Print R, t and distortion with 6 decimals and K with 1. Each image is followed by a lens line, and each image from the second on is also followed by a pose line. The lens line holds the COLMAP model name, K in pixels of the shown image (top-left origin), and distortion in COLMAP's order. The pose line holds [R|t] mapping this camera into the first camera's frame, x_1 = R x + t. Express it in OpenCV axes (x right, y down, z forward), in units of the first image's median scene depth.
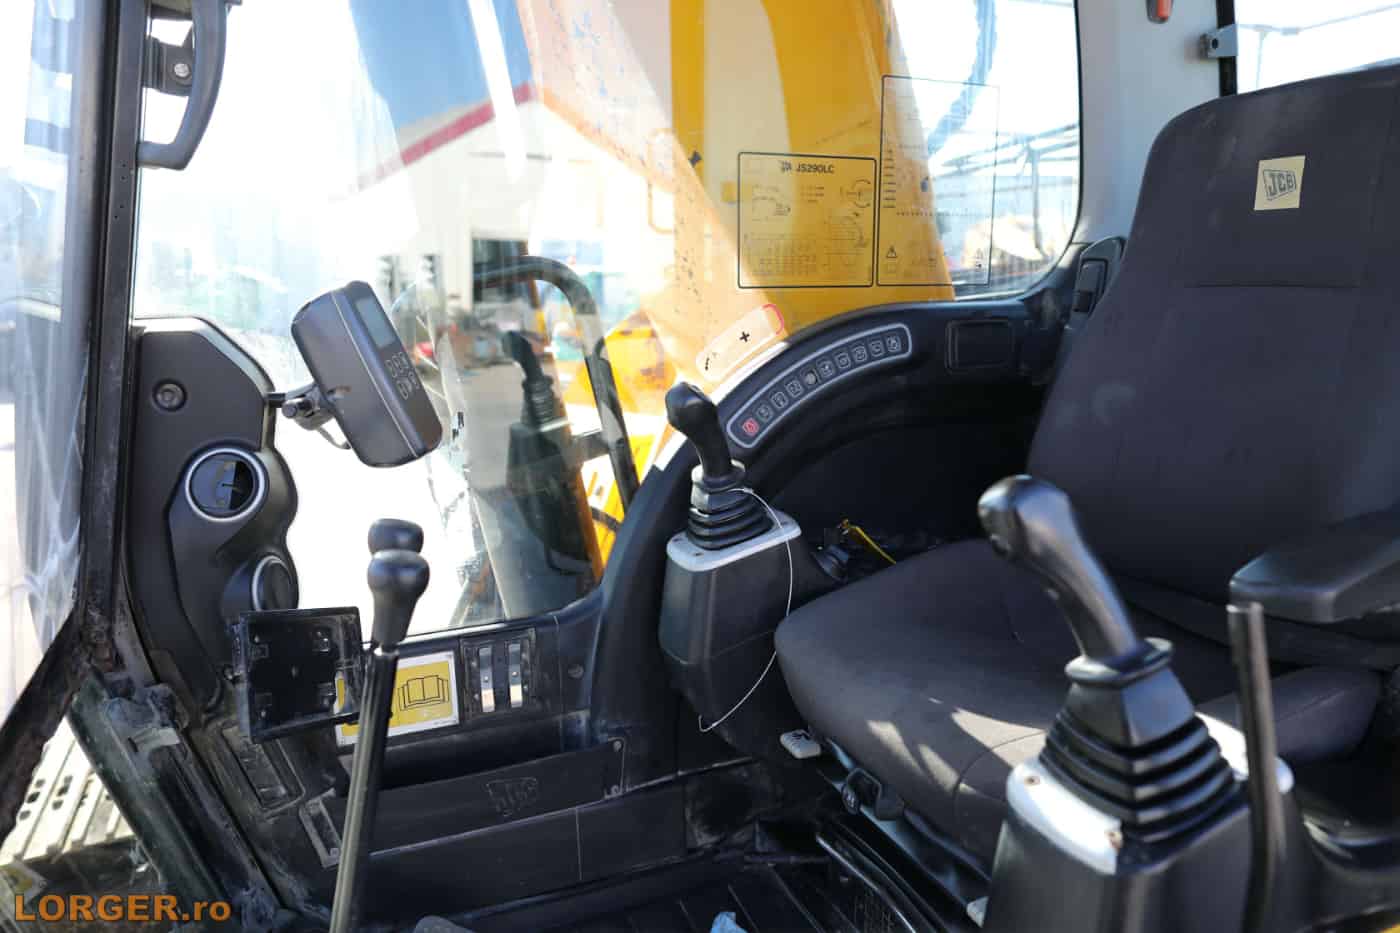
lens RADIAL K [[941.6, 0, 700.1], [0, 941.6, 449.5], [0, 0, 1]] dist [-0.022171, 0.000344]
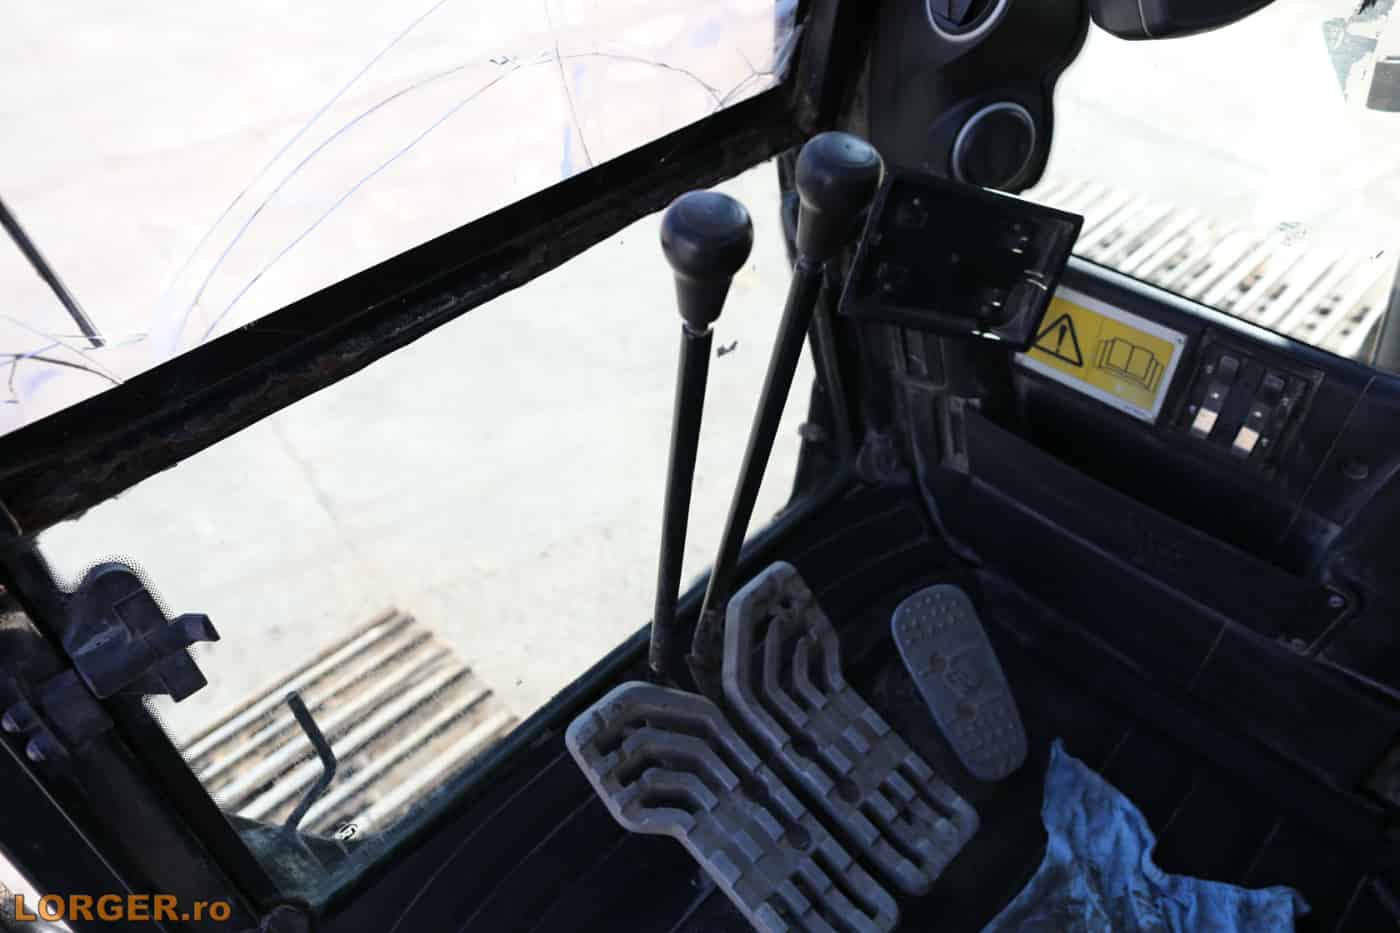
lens RADIAL K [[941.6, 0, 700.1], [0, 941.6, 449.5], [0, 0, 1]] dist [-0.022171, 0.000344]
pose [[0.391189, 0.621930, -0.678362, 0.109390], [-0.165162, 0.772576, 0.613064, -0.079376], [0.905369, -0.127784, 0.404942, 0.388561]]
